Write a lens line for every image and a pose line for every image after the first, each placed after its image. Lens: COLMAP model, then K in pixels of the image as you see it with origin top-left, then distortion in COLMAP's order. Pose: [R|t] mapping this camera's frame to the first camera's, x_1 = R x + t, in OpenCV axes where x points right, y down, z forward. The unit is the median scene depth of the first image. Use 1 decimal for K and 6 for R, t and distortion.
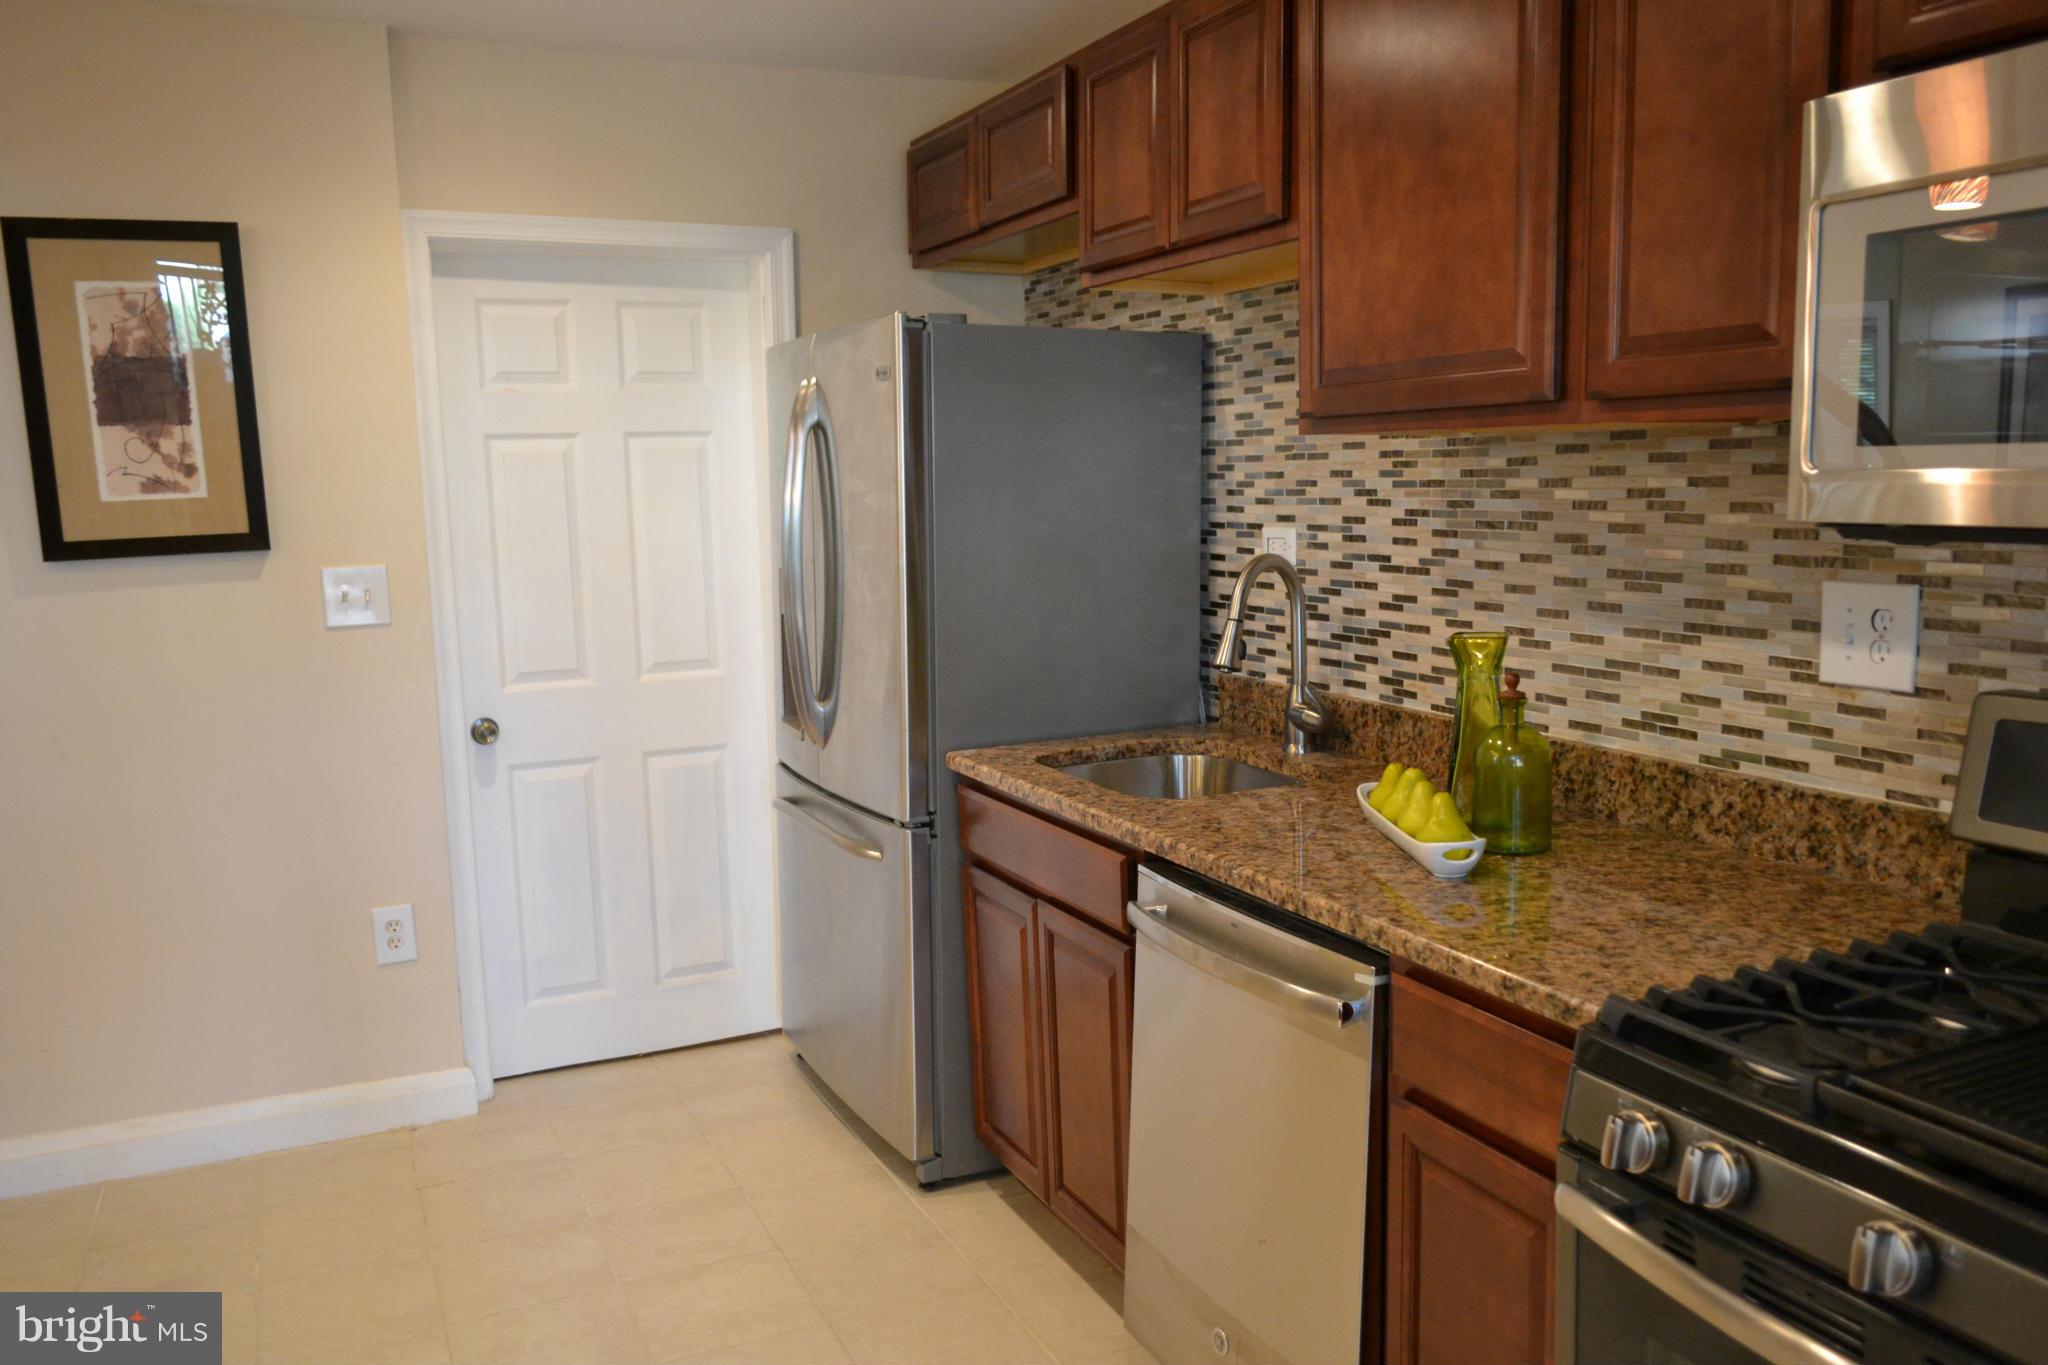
lens RADIAL K [[1613.9, 0, 1034.5], [0, 1613.9, 694.8], [0, 0, 1]] dist [-0.016246, 0.014027]
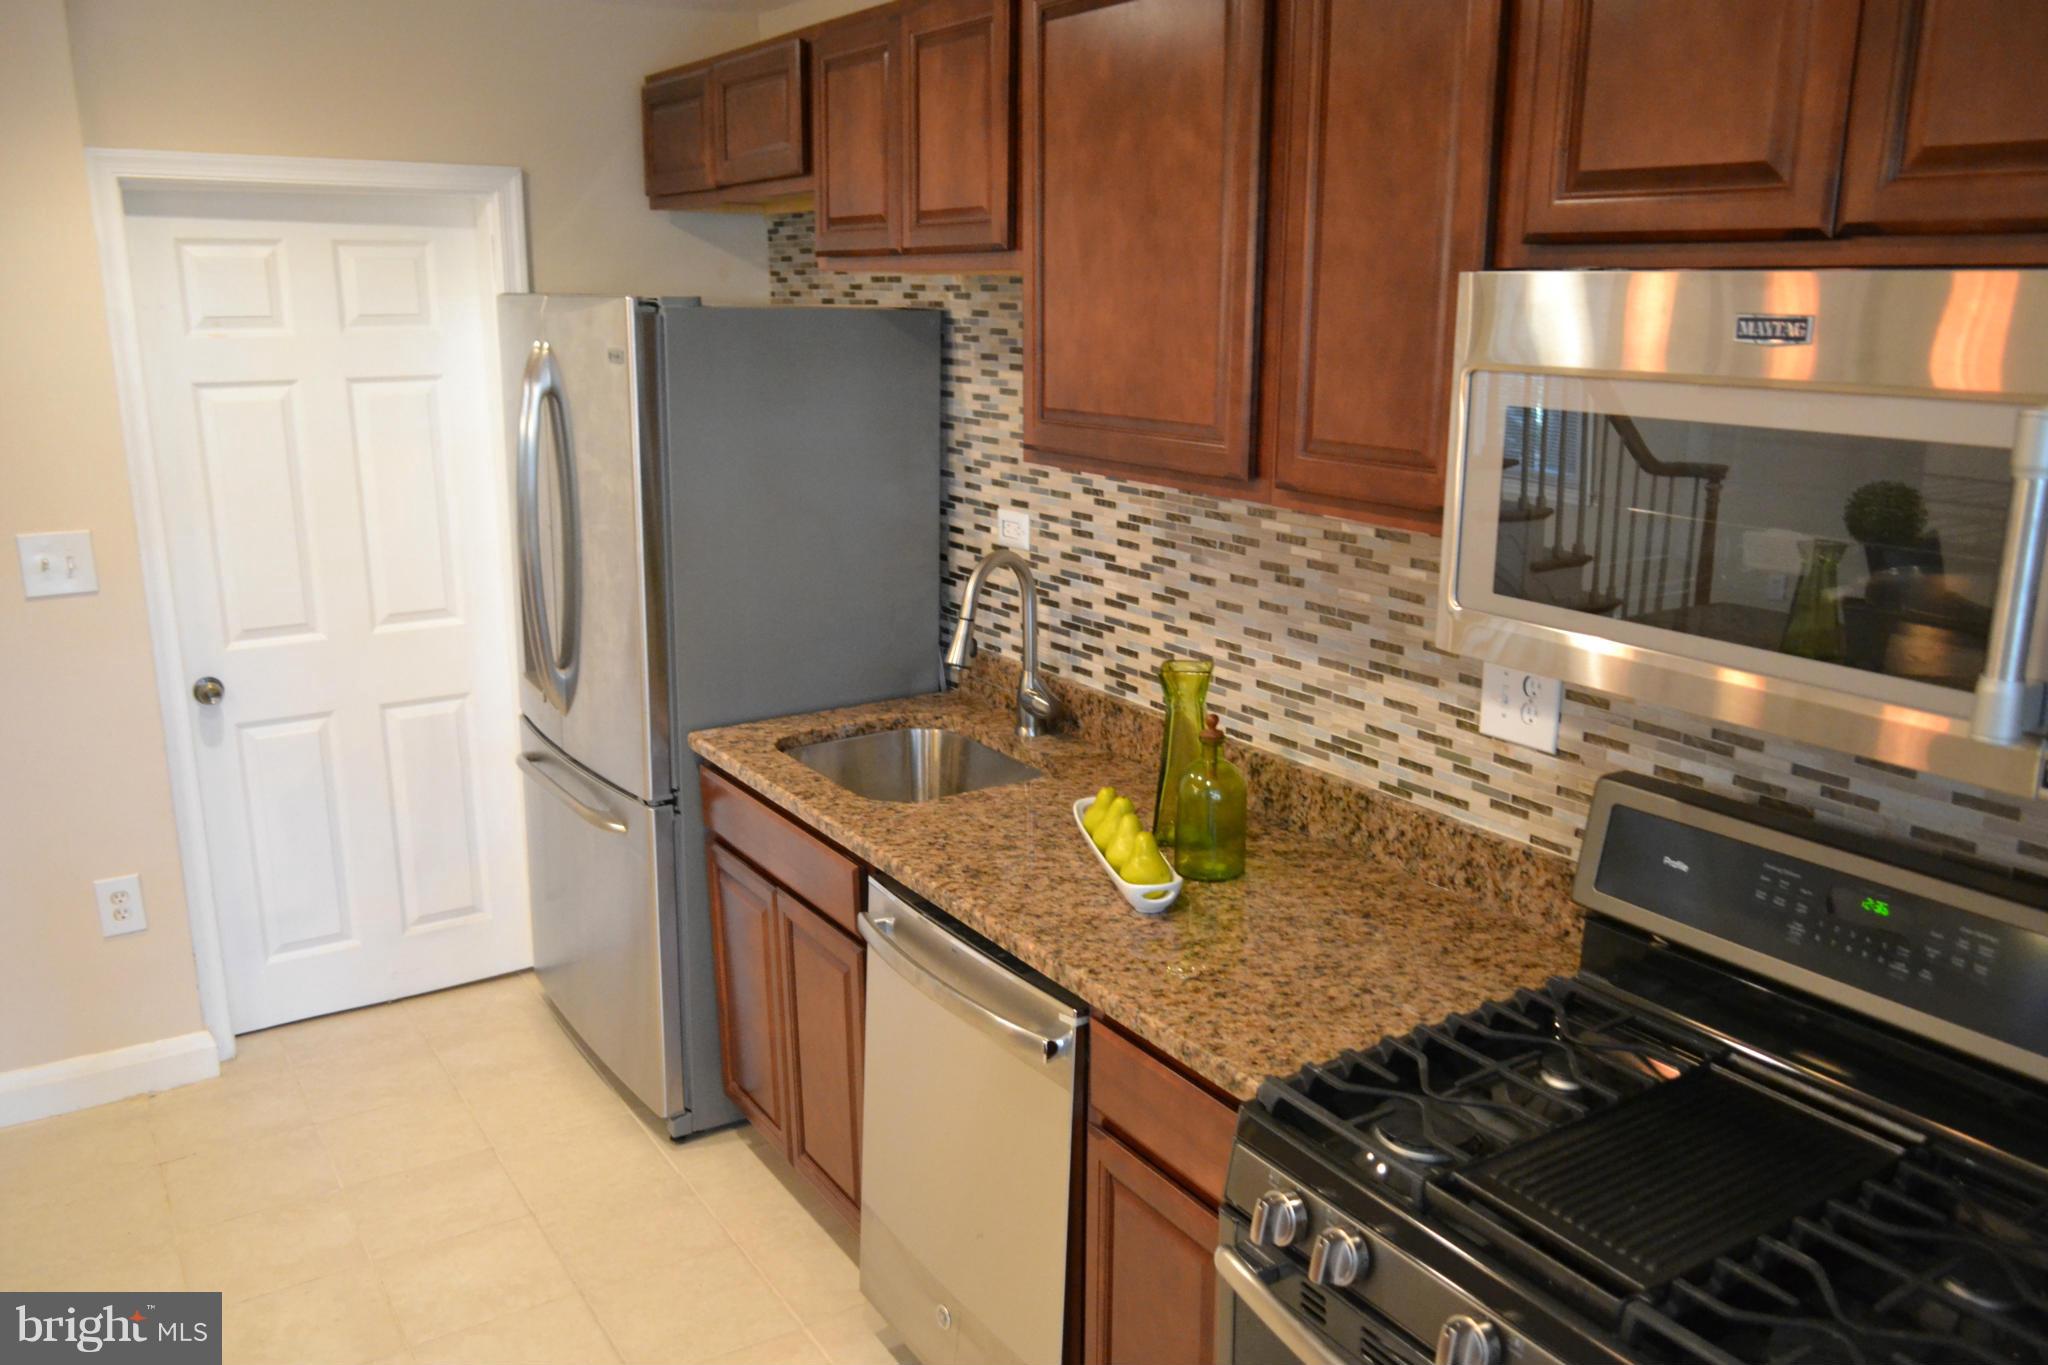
lens RADIAL K [[1613.9, 0, 1034.5], [0, 1613.9, 694.8], [0, 0, 1]] dist [-0.016246, 0.014027]
pose [[0.990245, -0.009684, 0.139001, 0.022955], [-0.005484, 0.994100, 0.108330, -0.110950], [-0.139230, -0.108035, 0.984349, -0.032671]]
